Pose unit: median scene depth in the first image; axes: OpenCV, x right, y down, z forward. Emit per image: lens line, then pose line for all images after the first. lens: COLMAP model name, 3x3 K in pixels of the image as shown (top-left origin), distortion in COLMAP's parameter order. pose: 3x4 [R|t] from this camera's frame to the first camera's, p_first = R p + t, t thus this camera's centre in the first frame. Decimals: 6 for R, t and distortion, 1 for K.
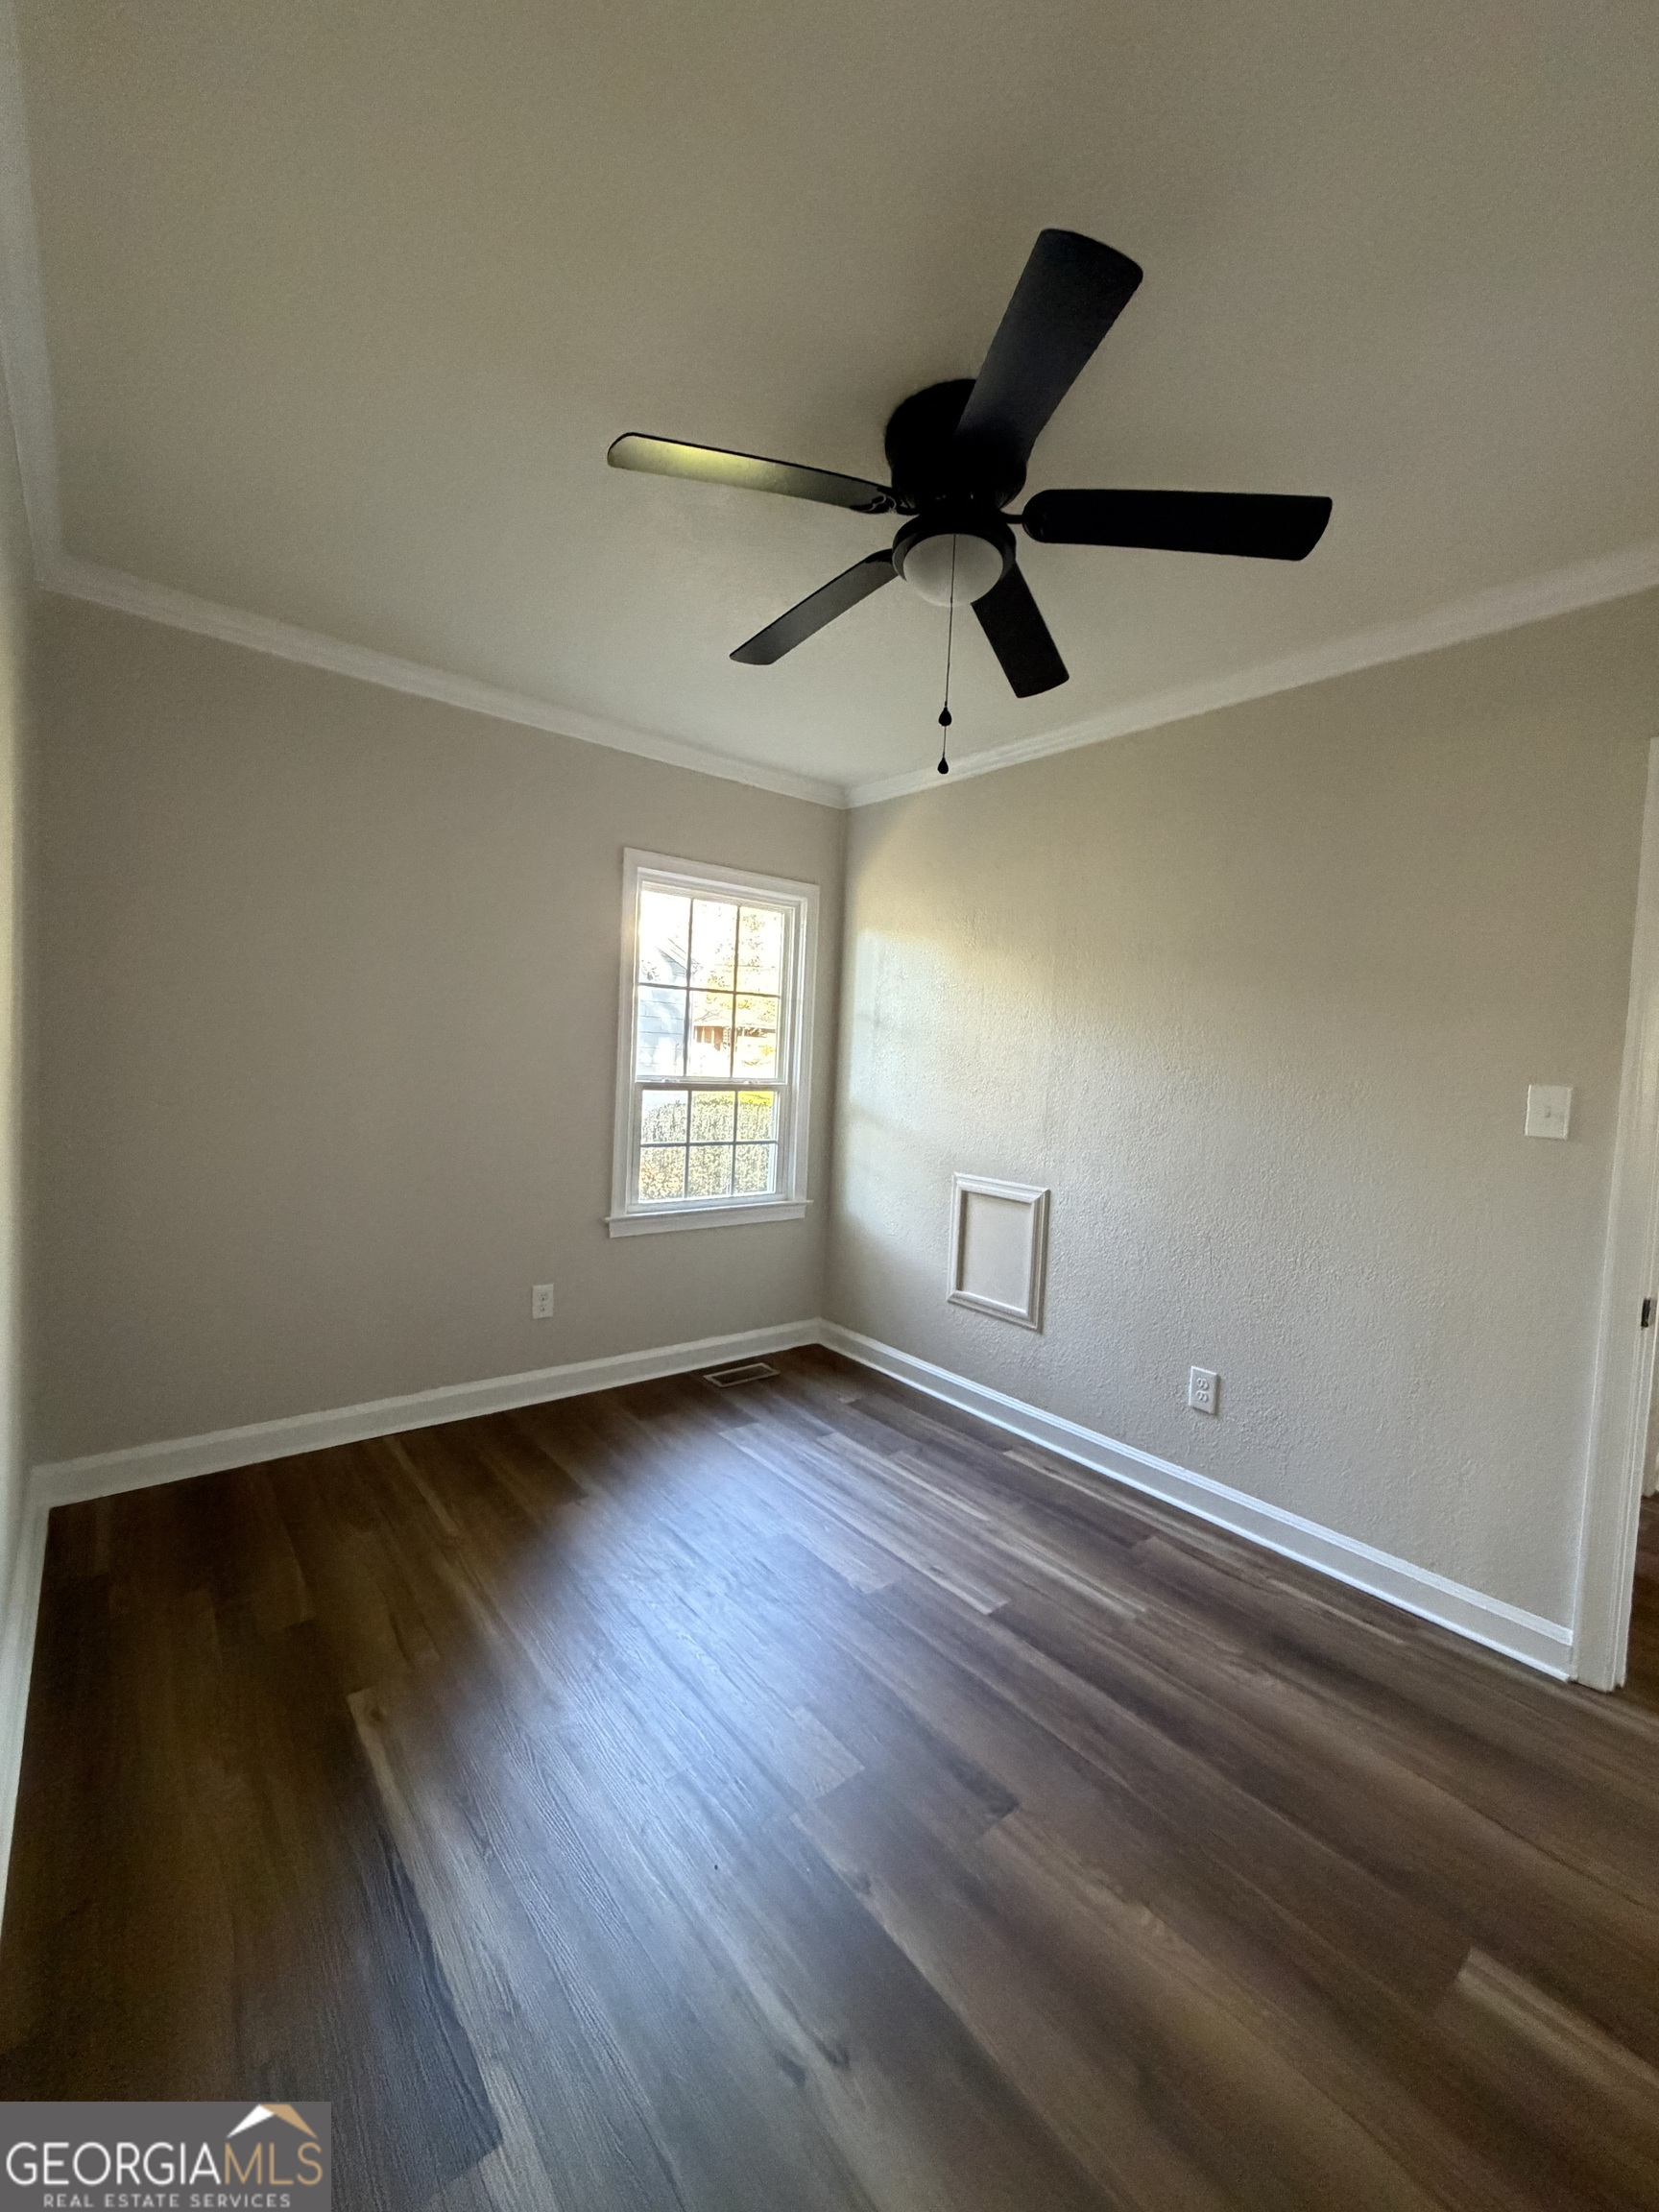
lens RADIAL K [[882.3, 0, 832.7], [0, 882.3, 1100.2], [0, 0, 1]] dist [0.000411, 0.000360]
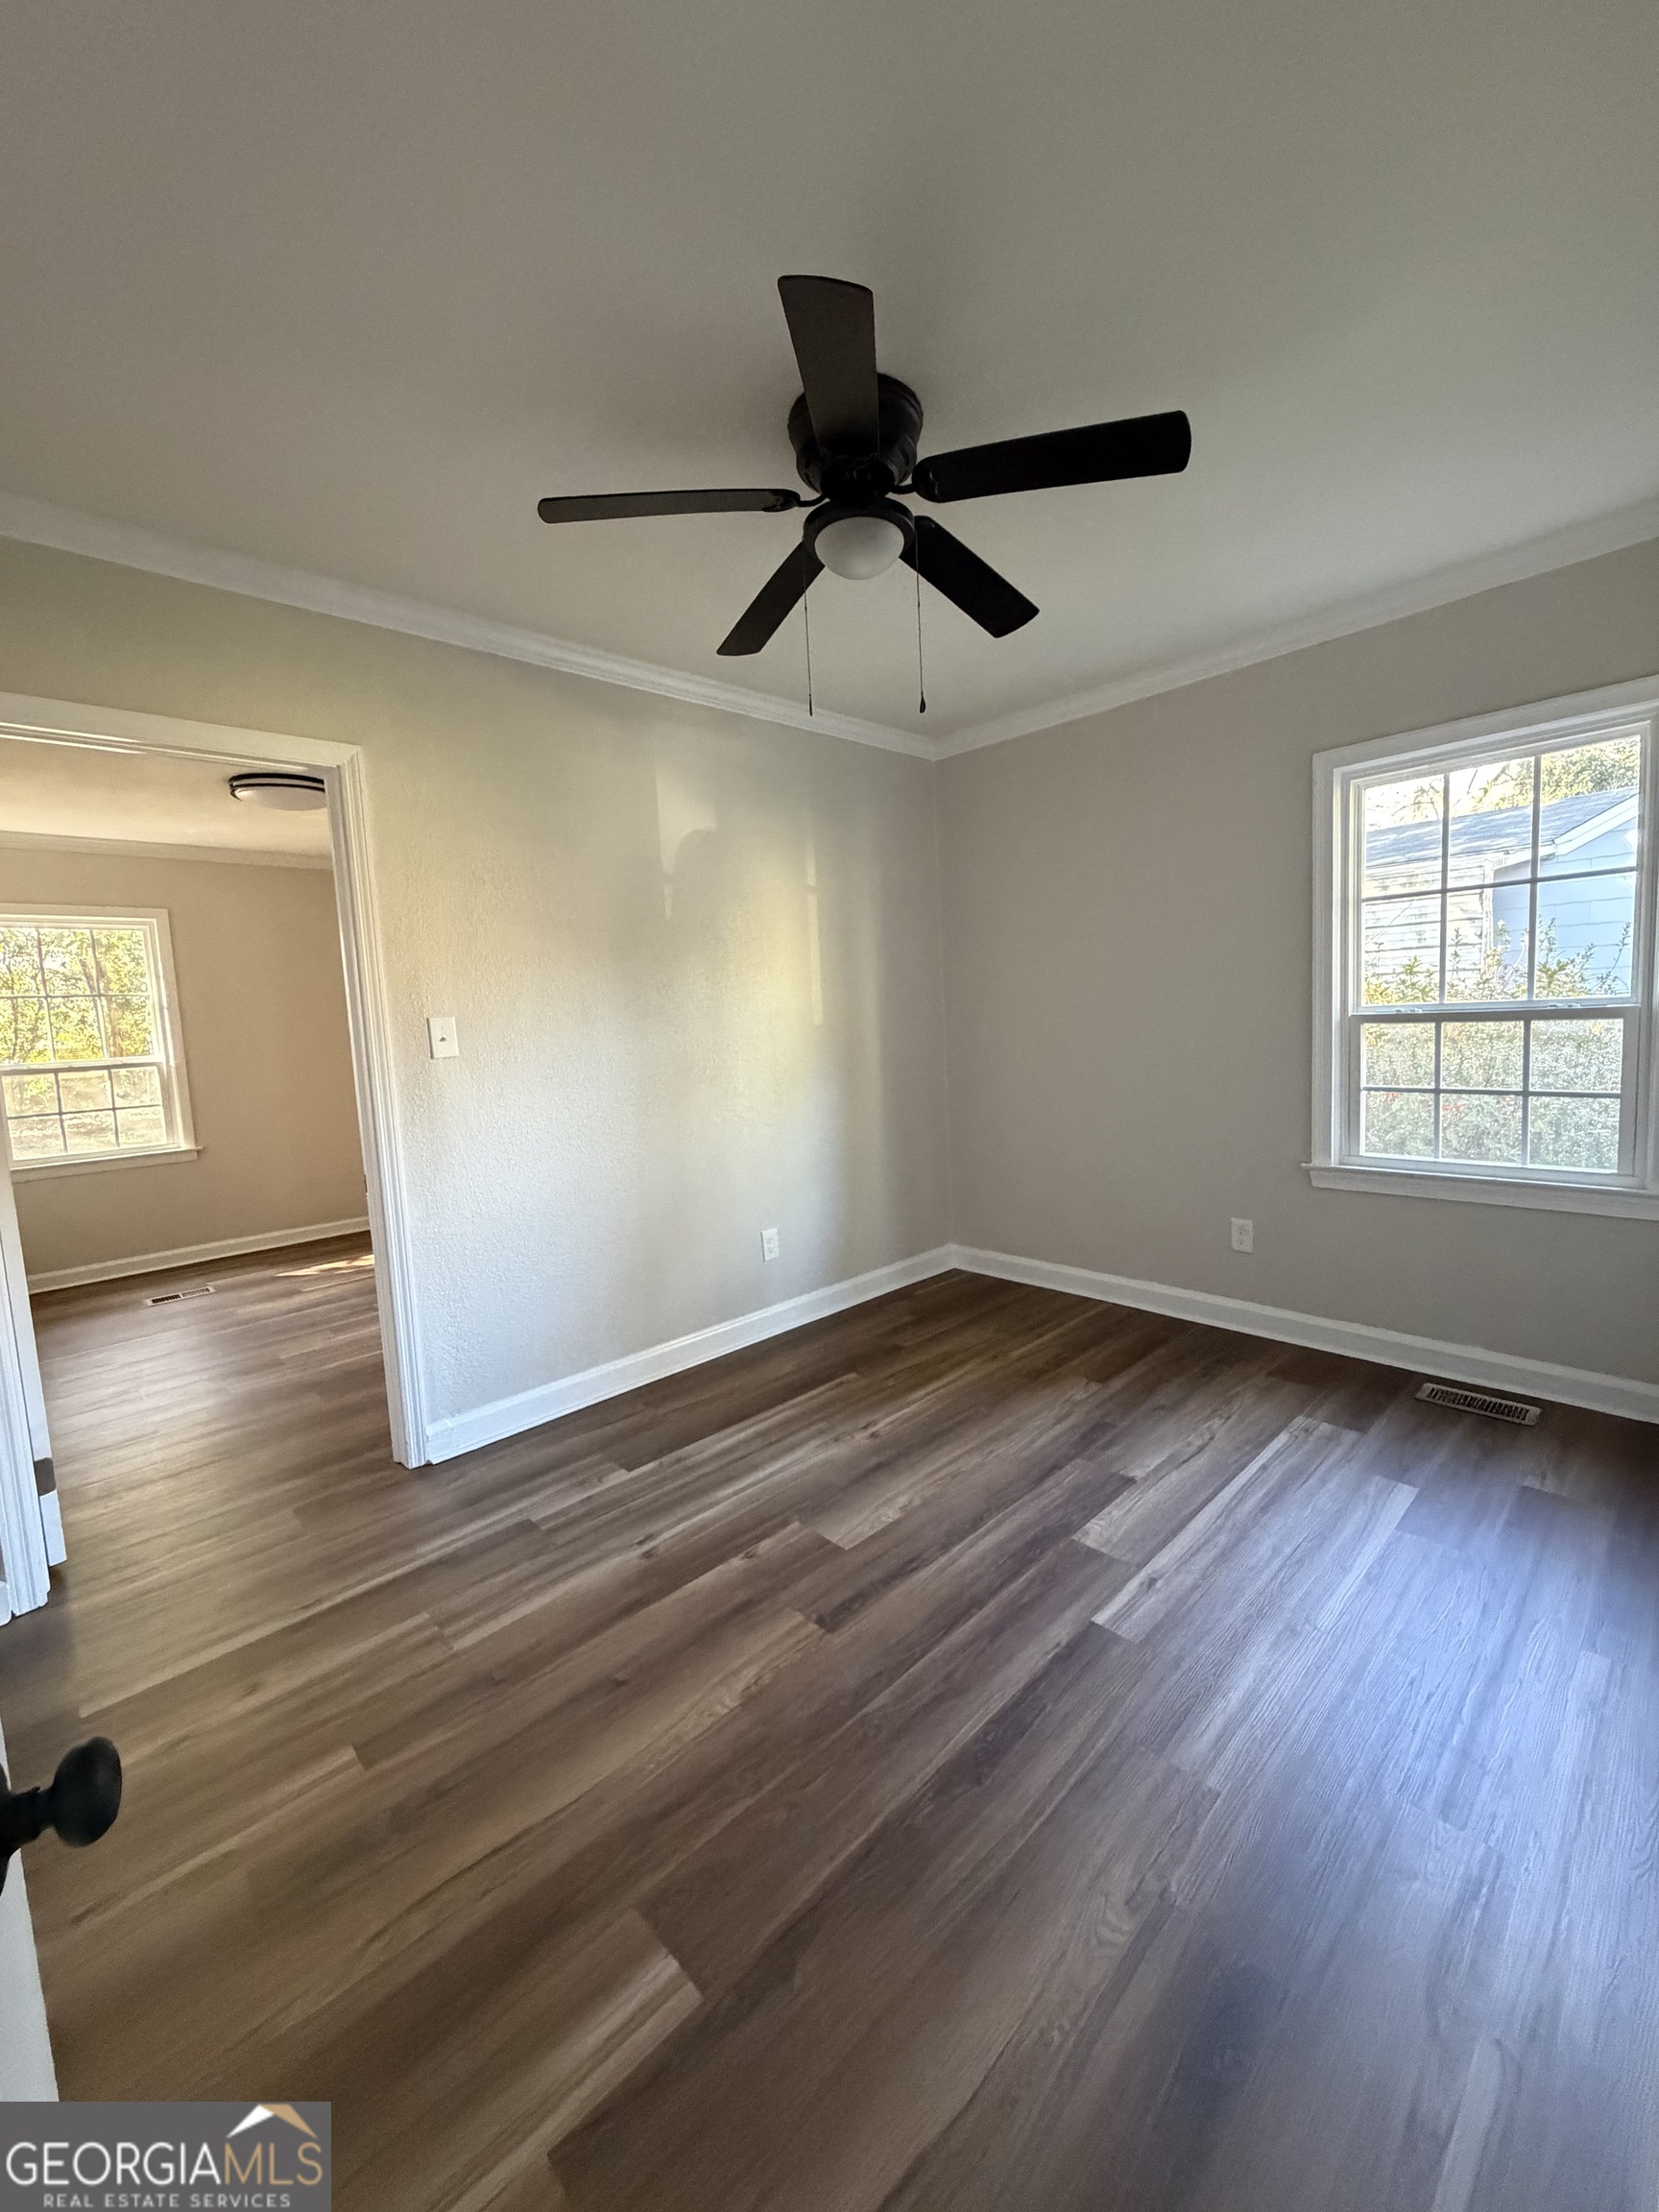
lens RADIAL K [[882.3, 0, 832.7], [0, 882.3, 1100.2], [0, 0, 1]] dist [0.000411, 0.000360]
pose [[0.066495, 0.048331, -0.996616, 0.671046], [0.008508, 0.998762, 0.049003, 0.017106], [0.997750, -0.011737, 0.066002, 0.468028]]
